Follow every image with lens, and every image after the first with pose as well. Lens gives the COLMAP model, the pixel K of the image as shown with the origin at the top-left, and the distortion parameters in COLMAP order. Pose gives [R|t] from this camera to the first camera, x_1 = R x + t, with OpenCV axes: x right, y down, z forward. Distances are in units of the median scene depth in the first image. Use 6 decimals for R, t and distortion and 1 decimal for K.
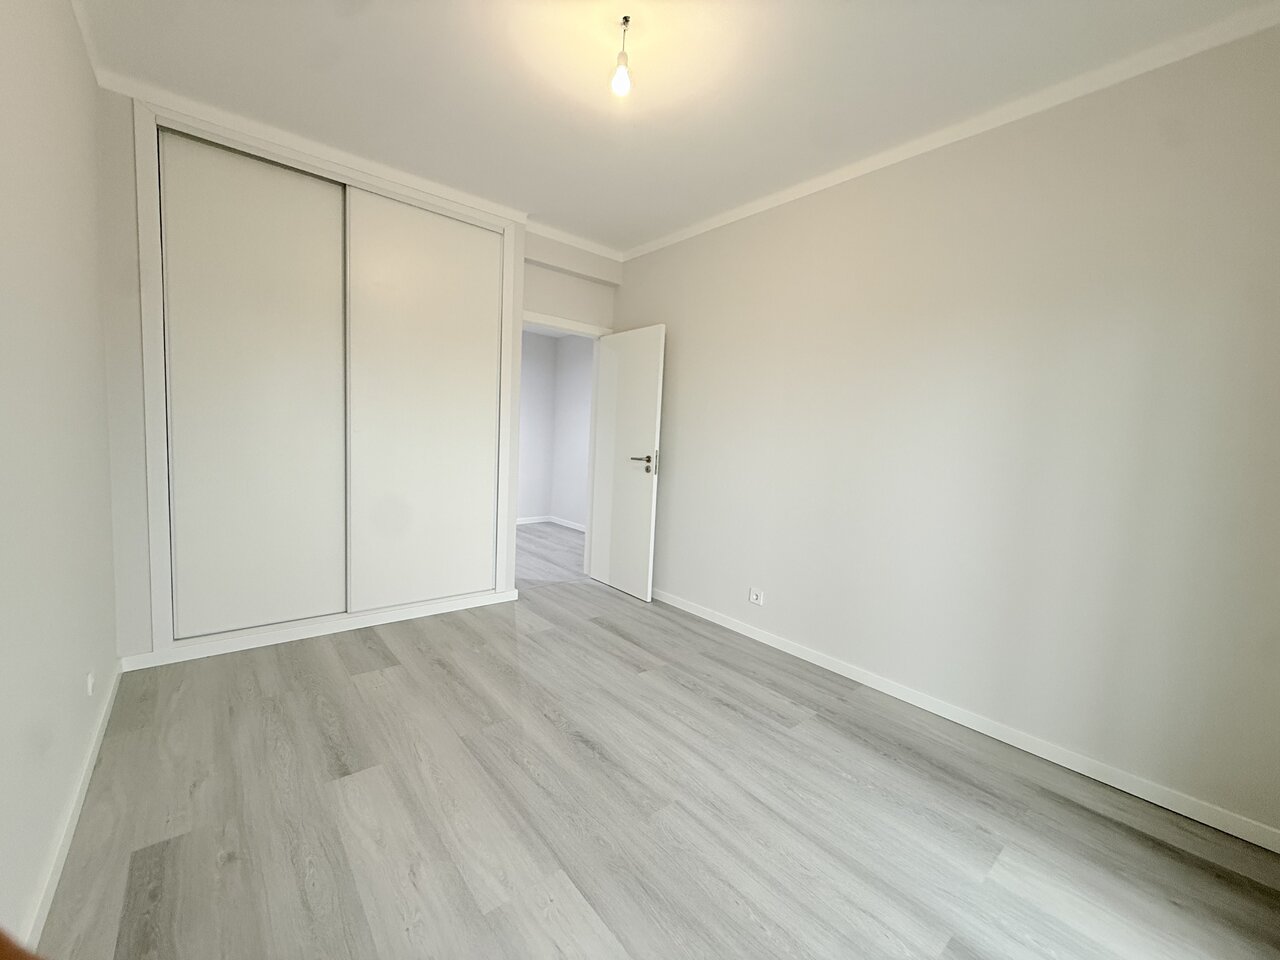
lens RADIAL K [[507.1, 0, 637.4], [0, 507.1, 481.3], [0, 0, 1]] dist [0.000346, -0.000085]
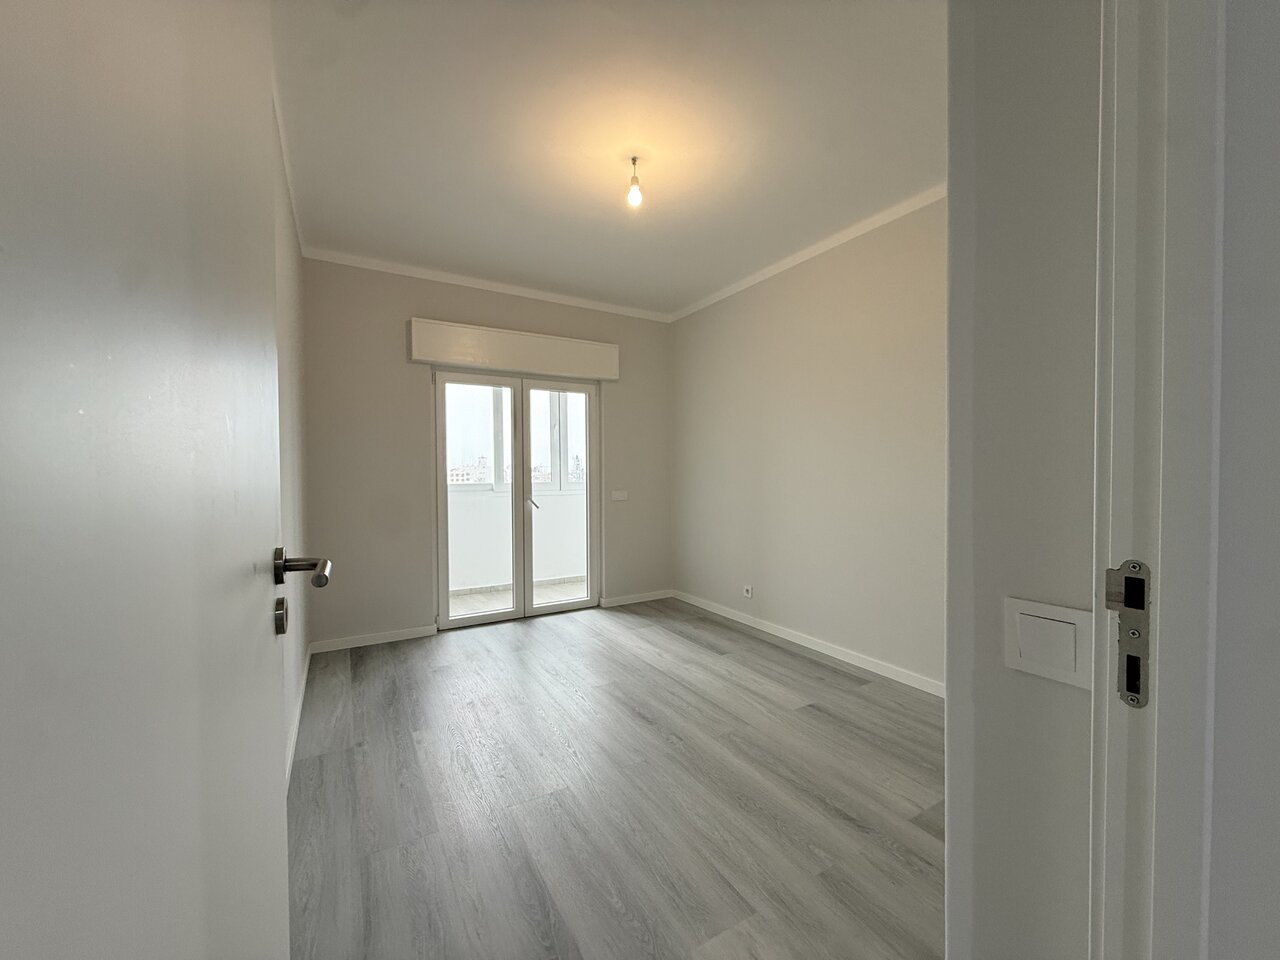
lens RADIAL K [[507.1, 0, 637.4], [0, 507.1, 481.3], [0, 0, 1]] dist [0.000346, -0.000085]
pose [[-0.983961, -0.046277, 0.172279, -0.294217], [-0.026623, 0.993044, 0.114694, -0.206661], [-0.176388, 0.108268, -0.978348, 2.338210]]
